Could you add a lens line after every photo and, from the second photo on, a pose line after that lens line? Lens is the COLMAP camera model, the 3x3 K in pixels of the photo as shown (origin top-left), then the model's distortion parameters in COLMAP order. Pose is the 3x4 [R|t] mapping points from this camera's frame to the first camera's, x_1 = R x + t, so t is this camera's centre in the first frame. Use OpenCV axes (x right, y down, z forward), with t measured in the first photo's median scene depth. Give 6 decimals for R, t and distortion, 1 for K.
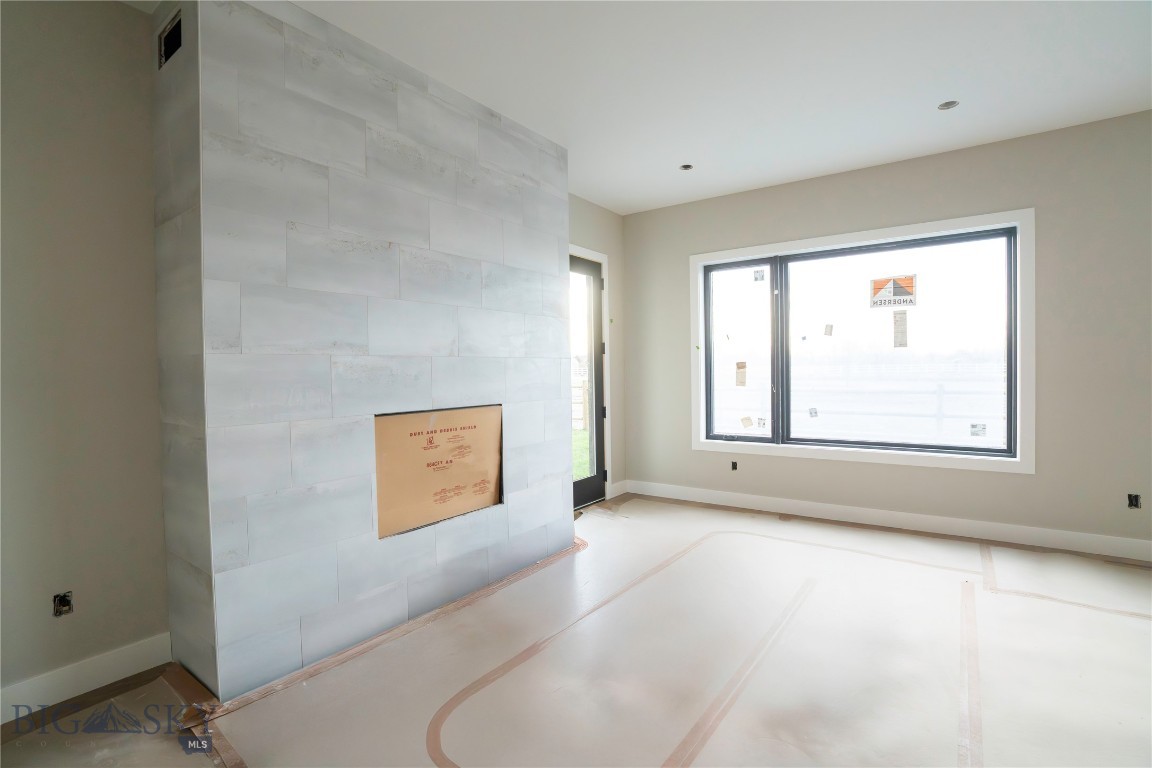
lens RADIAL K [[546.8, 0, 577.6], [0, 546.8, 377.1], [0, 0, 1]] dist [-0.026594, 0.008497]
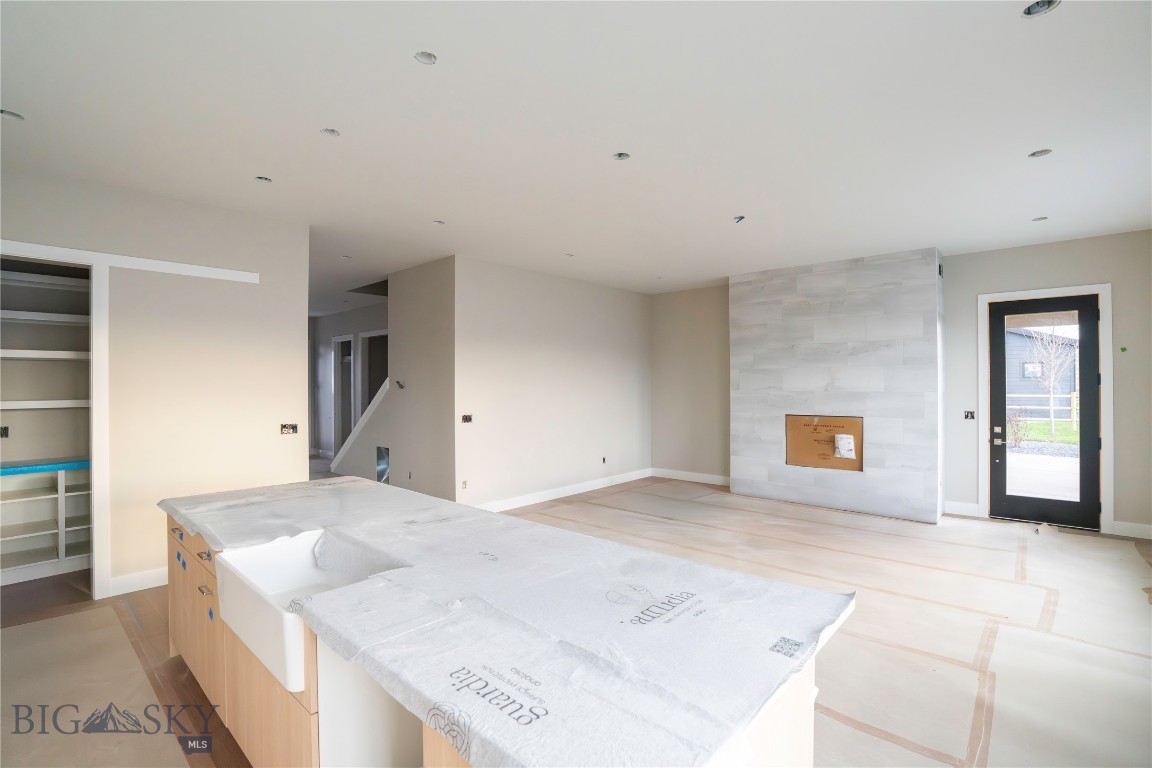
lens RADIAL K [[546.8, 0, 576.6], [0, 546.8, 382.8], [0, 0, 1]] dist [-0.026594, 0.008497]
pose [[-0.115000, 0.017506, -0.993211, 1.385698], [-0.004714, 0.999824, 0.018169, -0.073573], [0.993354, 0.006771, -0.114898, 0.201889]]
